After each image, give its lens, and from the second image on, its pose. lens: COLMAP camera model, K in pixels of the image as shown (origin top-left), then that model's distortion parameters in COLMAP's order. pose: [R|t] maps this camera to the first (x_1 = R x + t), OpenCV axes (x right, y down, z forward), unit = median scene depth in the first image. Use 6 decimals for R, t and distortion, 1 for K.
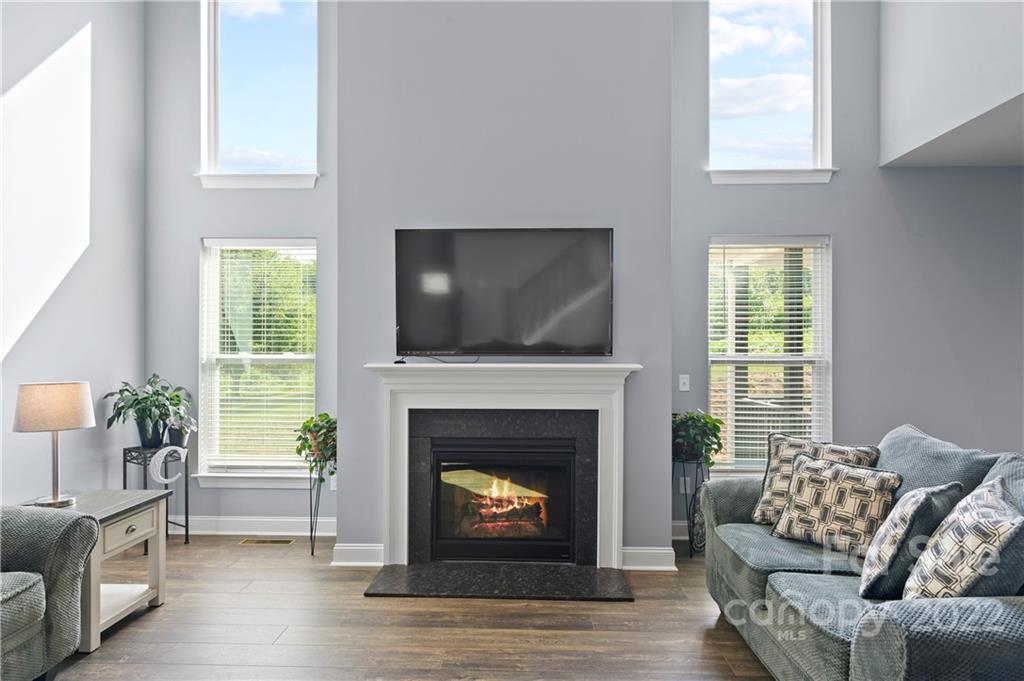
lens RADIAL K [[600.0, 0, 515.5], [0, 600.0, 341.8], [0, 0, 1]] dist [0.002421, -0.001513]
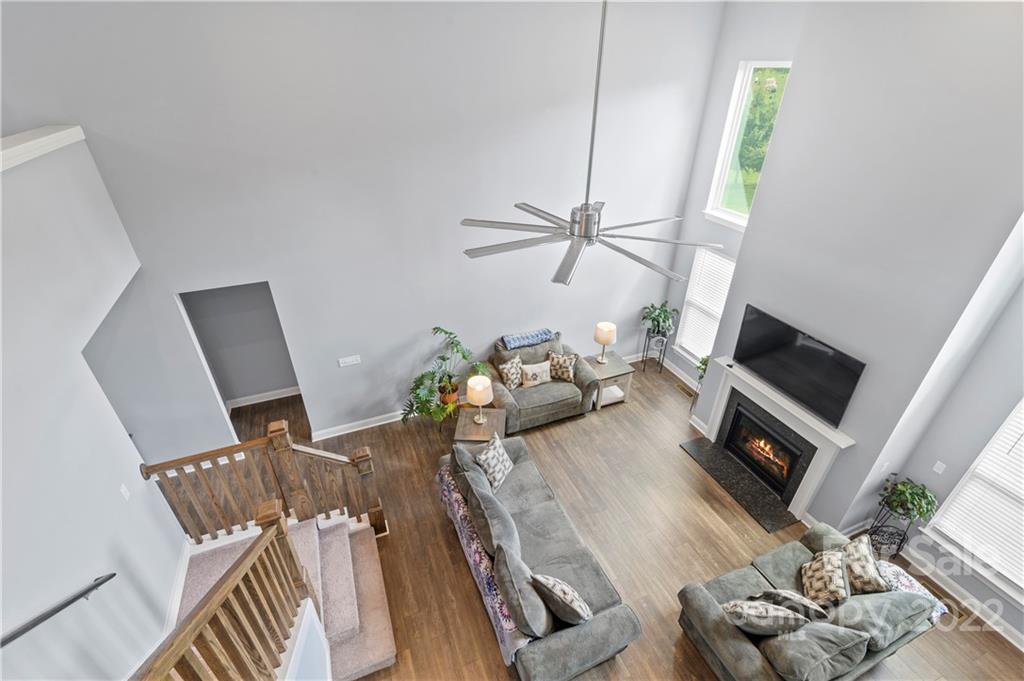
lens RADIAL K [[460.5, 0, 508.5], [0, 460.5, 347.7], [0, 0, 1]] dist [0.015928, 0.000347]
pose [[0.410218, 0.481702, -0.774393, 0.648352], [0.002314, 0.848574, 0.529072, -0.809801], [0.911984, -0.218827, 0.346986, -0.186358]]
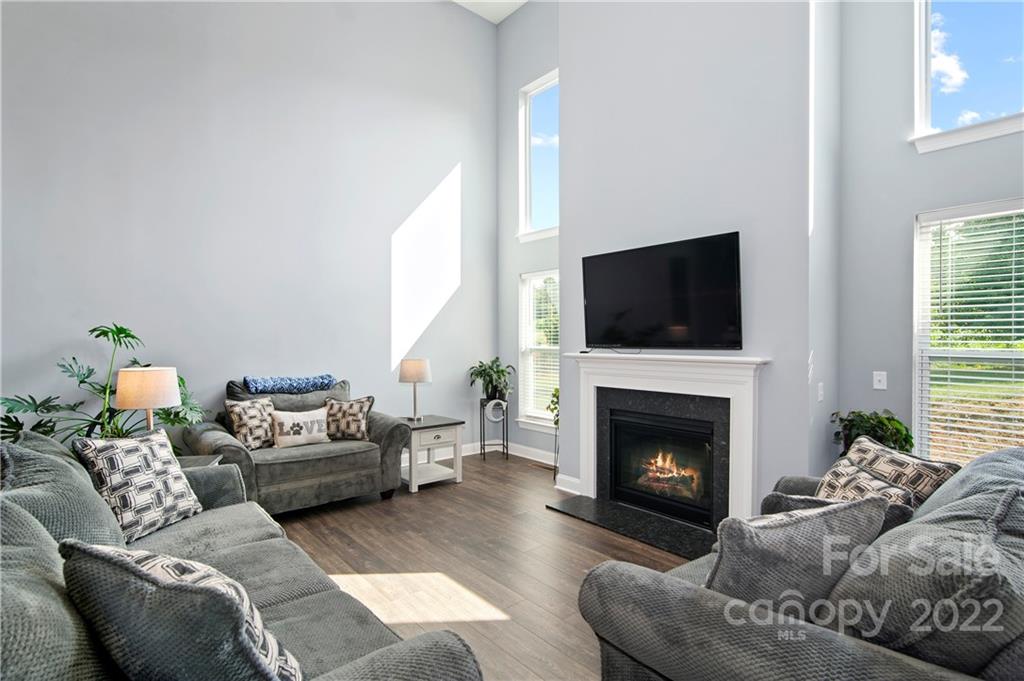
lens RADIAL K [[494.4, 0, 509.9], [0, 494.4, 342.3], [0, 0, 1]] dist [-0.000748, 0.000635]
pose [[0.677002, 0.001651, -0.735979, 0.523616], [0.006084, 0.999951, 0.007840, 0.001055], [0.735956, -0.009785, 0.676959, 0.088877]]
